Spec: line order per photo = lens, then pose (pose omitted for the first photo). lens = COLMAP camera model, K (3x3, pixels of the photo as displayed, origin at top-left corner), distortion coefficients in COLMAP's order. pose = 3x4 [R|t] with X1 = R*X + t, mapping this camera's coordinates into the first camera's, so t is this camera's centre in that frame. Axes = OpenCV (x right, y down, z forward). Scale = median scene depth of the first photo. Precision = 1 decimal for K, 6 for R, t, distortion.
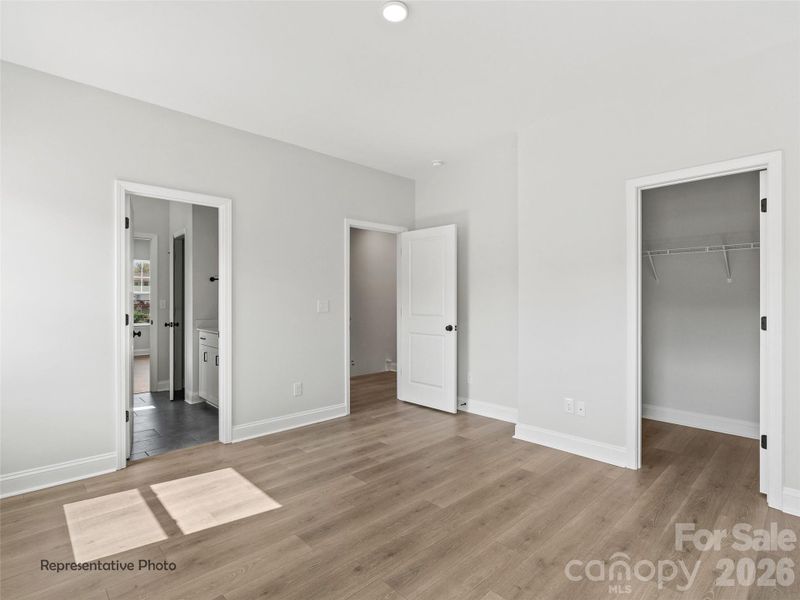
lens RADIAL K [[389.6, 0, 384.1], [0, 389.6, 299.4], [0, 0, 1]] dist [-0.001251, -0.000102]
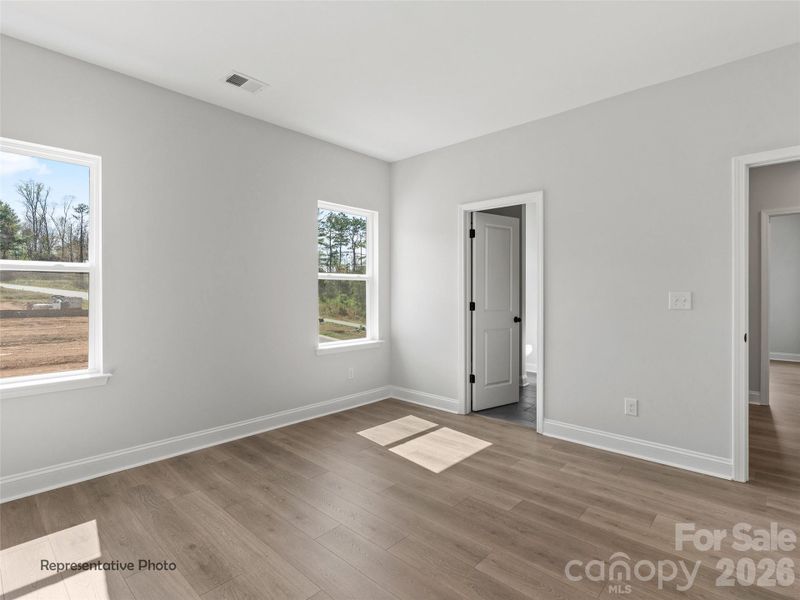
lens RADIAL K [[421.9, 0, 400.3], [0, 421.9, 289.7], [0, 0, 1]] dist [-0.002345, -0.000500]
pose [[0.084842, -0.005308, -0.996380, 0.793970], [0.004612, 0.999977, -0.004935, -0.000736], [0.996384, -0.004176, 0.084865, 0.652135]]
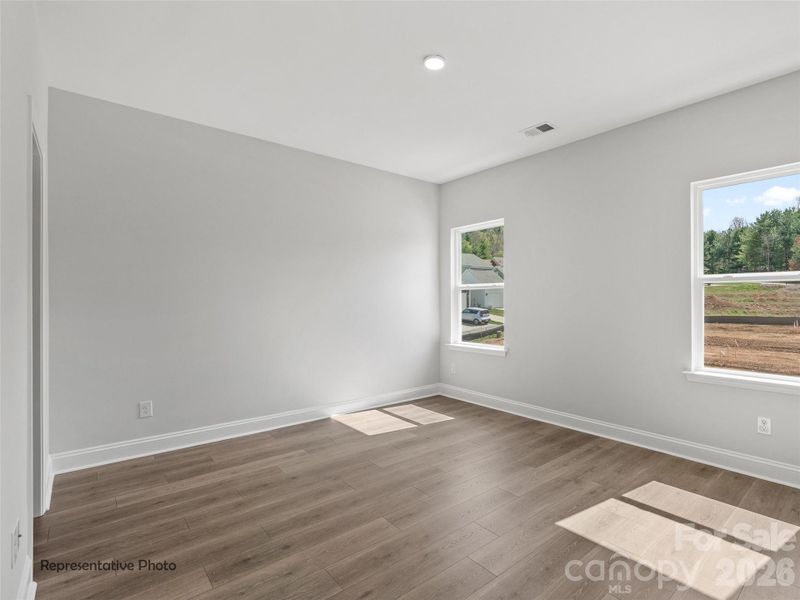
lens RADIAL K [[421.9, 0, 400.3], [0, 421.9, 289.7], [0, 0, 1]] dist [-0.002345, -0.000500]
pose [[-0.994494, 0.002354, 0.104763, -0.002148], [-0.000778, 0.999554, -0.029843, 0.004758], [-0.104786, -0.029760, -0.994049, 1.691962]]
